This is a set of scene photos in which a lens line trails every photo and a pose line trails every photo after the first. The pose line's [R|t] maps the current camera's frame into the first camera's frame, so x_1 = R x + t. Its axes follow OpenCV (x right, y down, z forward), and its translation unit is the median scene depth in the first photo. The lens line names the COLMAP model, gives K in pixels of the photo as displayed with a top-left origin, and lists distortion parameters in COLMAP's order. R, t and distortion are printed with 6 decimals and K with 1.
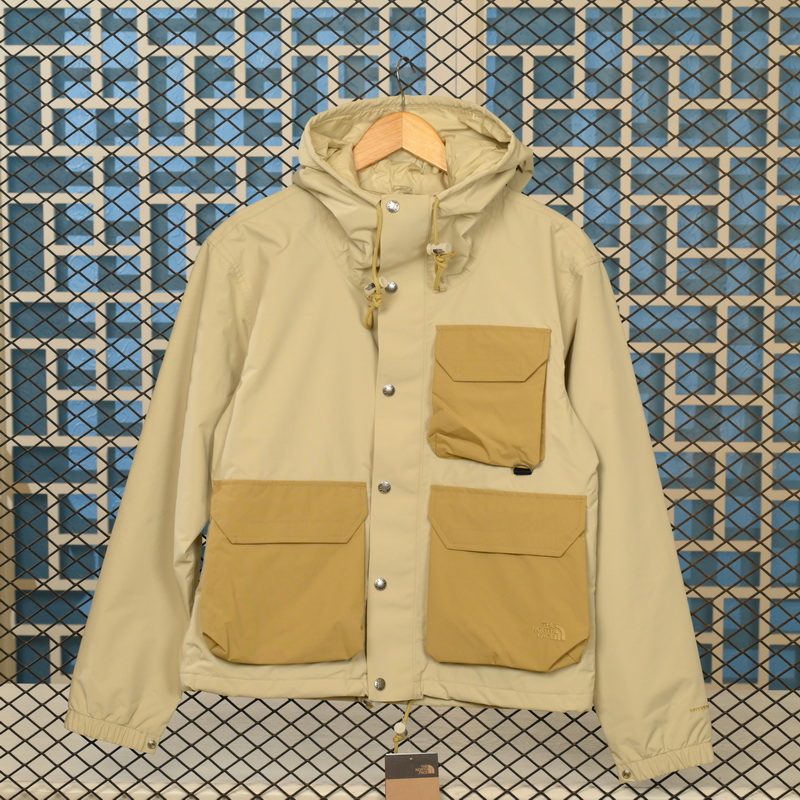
lens RADIAL K [[2367.1, 0, 400.0], [0, 2367.1, 400.0], [0, 0, 1]] dist [0.048556, 0.371347]
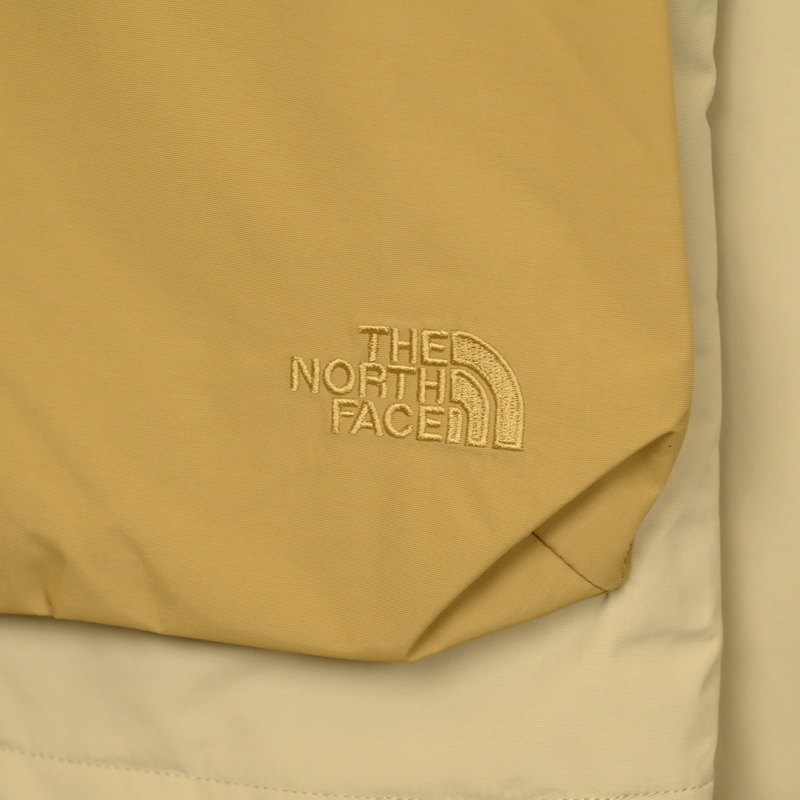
lens RADIAL K [[4480.1, 0, 400.0], [0, 4480.1, 400.0], [0, 0, 1]] dist [-0.085715, 1.309440]
pose [[0.997412, -0.035993, 0.062240, 0.044435], [0.026106, 0.987892, 0.152931, 0.055511], [-0.066991, -0.150910, 0.986275, 0.715958]]
